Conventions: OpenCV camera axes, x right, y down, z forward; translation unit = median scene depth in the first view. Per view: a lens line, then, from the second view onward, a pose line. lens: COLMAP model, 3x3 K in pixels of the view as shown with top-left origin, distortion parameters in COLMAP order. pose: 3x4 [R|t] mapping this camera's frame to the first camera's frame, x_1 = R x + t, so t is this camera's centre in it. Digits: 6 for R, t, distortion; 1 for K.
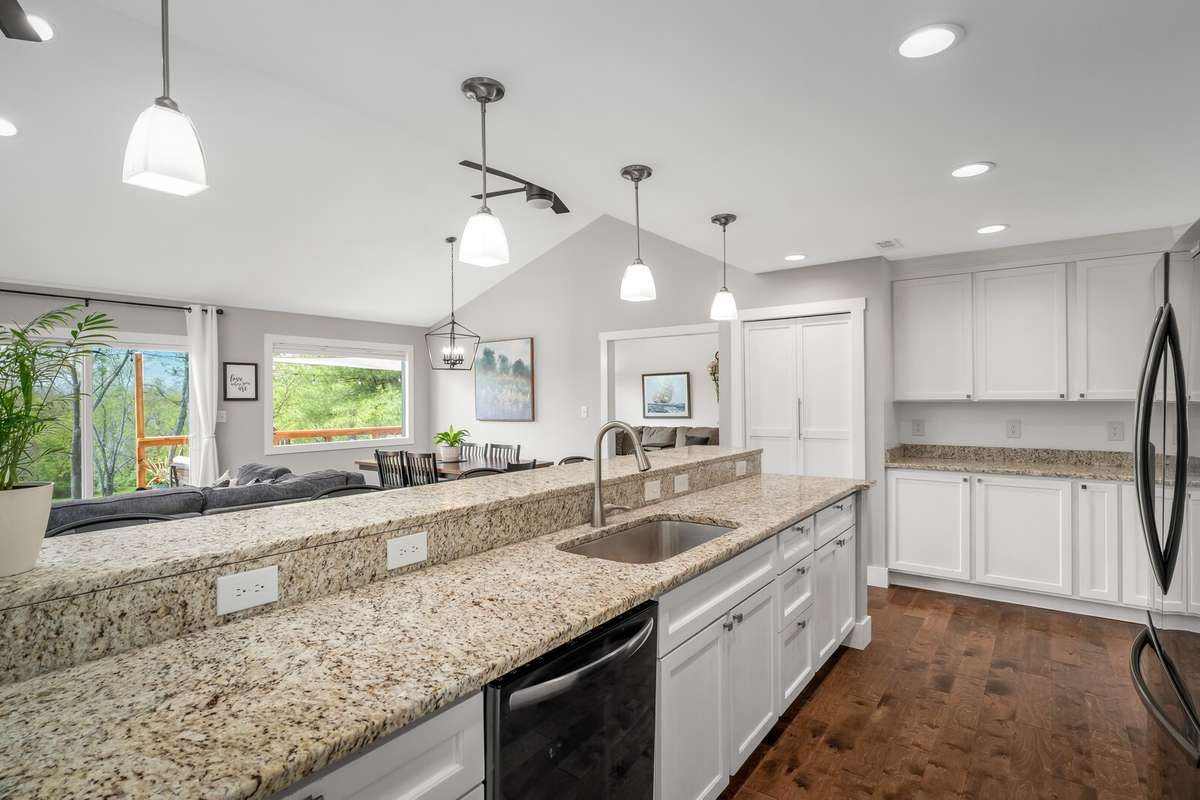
lens RADIAL K [[607.7, 0, 600.0], [0, 607.7, 400.0], [0, 0, 1]] dist [-0.000192, -0.000032]
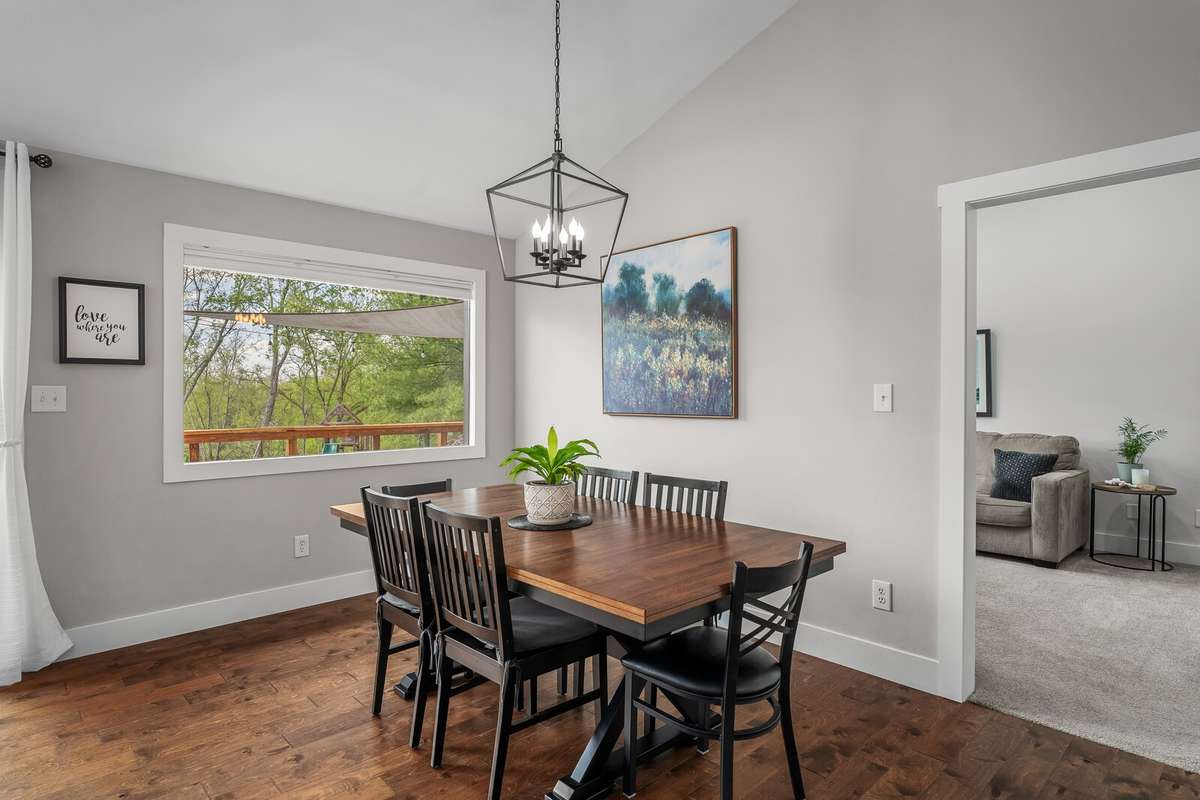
lens RADIAL K [[607.7, 0, 600.0], [0, 607.7, 400.0], [0, 0, 1]] dist [-0.000192, -0.000032]
pose [[0.985660, 0.010603, -0.168411, -0.139448], [-0.009031, 0.999908, 0.010097, 0.018734], [0.168503, -0.008432, 0.985665, 0.581843]]
